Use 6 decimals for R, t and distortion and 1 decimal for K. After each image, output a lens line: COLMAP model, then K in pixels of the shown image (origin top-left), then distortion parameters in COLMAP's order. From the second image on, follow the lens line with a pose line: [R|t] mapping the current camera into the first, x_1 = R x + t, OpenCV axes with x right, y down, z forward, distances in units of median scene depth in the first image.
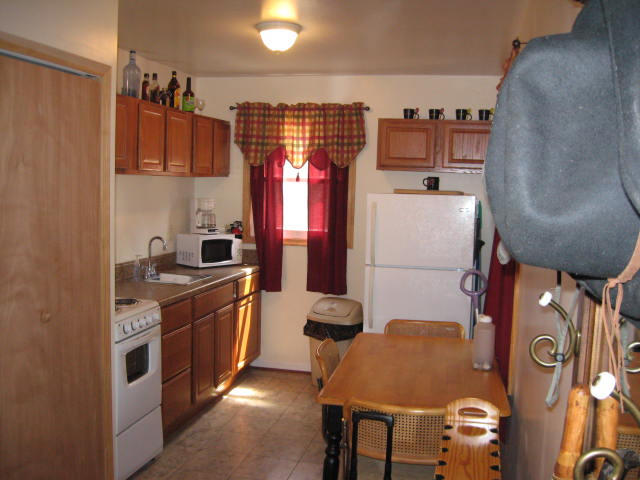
lens RADIAL K [[662.3, 0, 318.7], [0, 662.3, 251.8], [0, 0, 1]] dist [-0.137753, 0.066855]
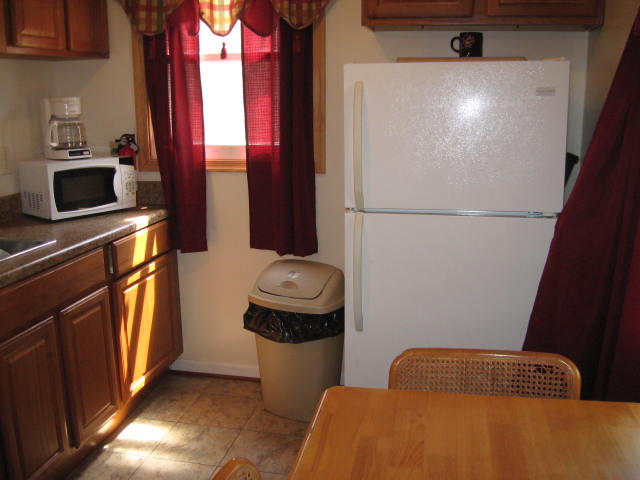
lens RADIAL K [[662.3, 0, 318.7], [0, 662.3, 251.8], [0, 0, 1]] dist [-0.137753, 0.066855]
pose [[0.999196, -0.039424, 0.007344, 0.039158], [0.038143, 0.990841, 0.129531, -0.011943], [-0.012383, -0.129147, 0.991548, 0.425497]]
